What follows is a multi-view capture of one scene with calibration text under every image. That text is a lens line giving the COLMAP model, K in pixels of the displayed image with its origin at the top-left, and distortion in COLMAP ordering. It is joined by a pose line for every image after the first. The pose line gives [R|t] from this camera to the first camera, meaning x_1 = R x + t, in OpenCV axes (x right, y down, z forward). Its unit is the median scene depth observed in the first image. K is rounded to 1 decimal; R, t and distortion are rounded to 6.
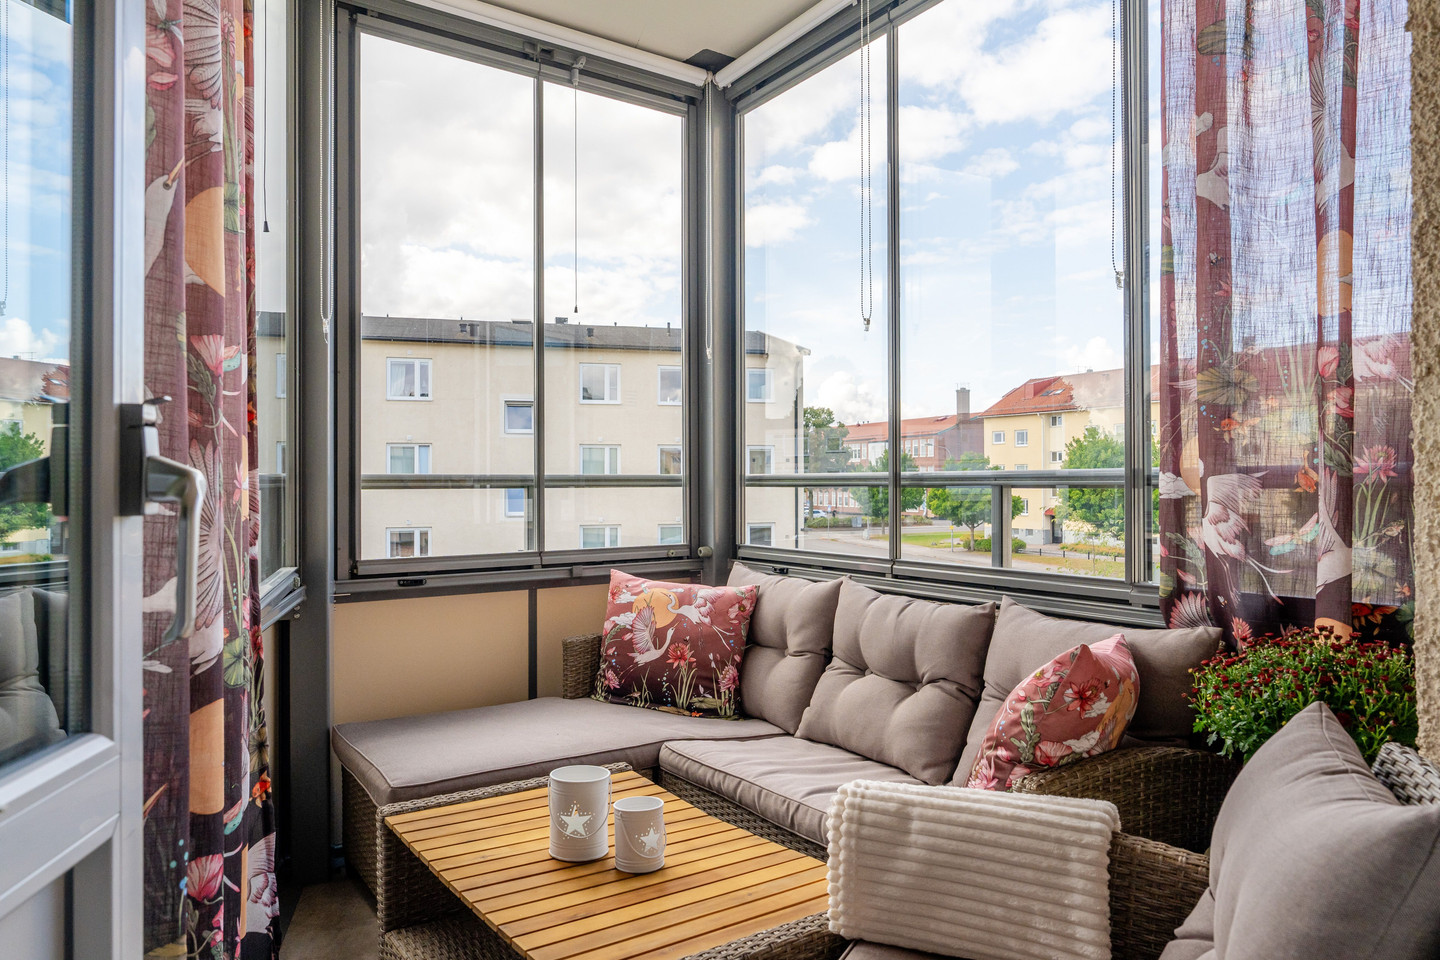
lens RADIAL K [[994.7, 0, 722.7], [0, 994.7, 476.8], [0, 0, 1]] dist [-0.025160, 0.017209]
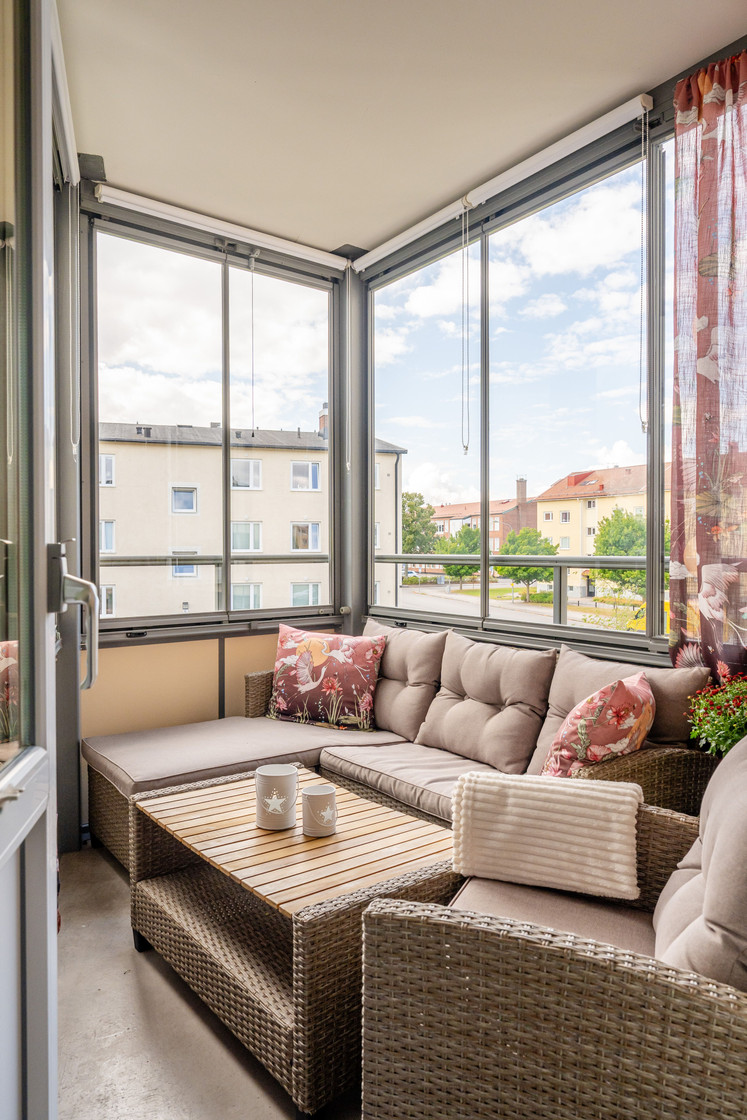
lens RADIAL K [[763.0, 0, 373.5], [0, 763.0, 560.0], [0, 0, 1]] dist [-0.016354, 0.002501]
pose [[0.998956, 0.001648, 0.045659, -0.048093], [-0.002557, 0.999800, 0.019856, -0.027957], [-0.045618, -0.019952, 0.998760, -0.103690]]
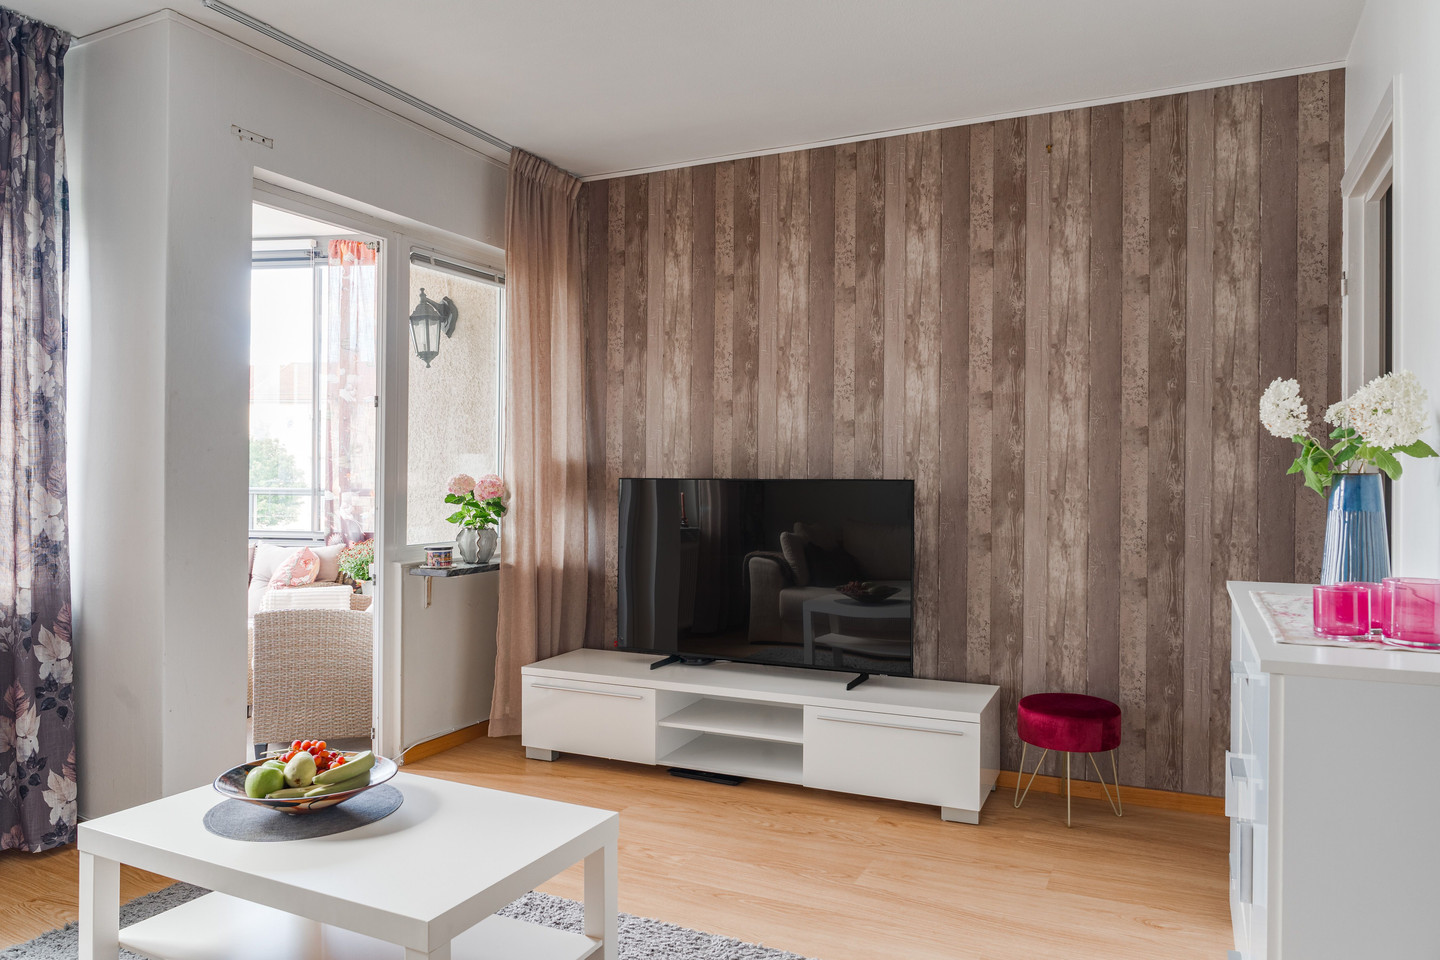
lens RADIAL K [[973.6, 0, 716.3], [0, 973.6, 474.5], [0, 0, 1]] dist [-0.024817, 0.007023]
pose [[0.666701, 0.002811, 0.745320, -0.869530], [-0.013412, 0.999876, 0.008226, -0.088396], [-0.745204, -0.015480, 0.666657, -1.659753]]
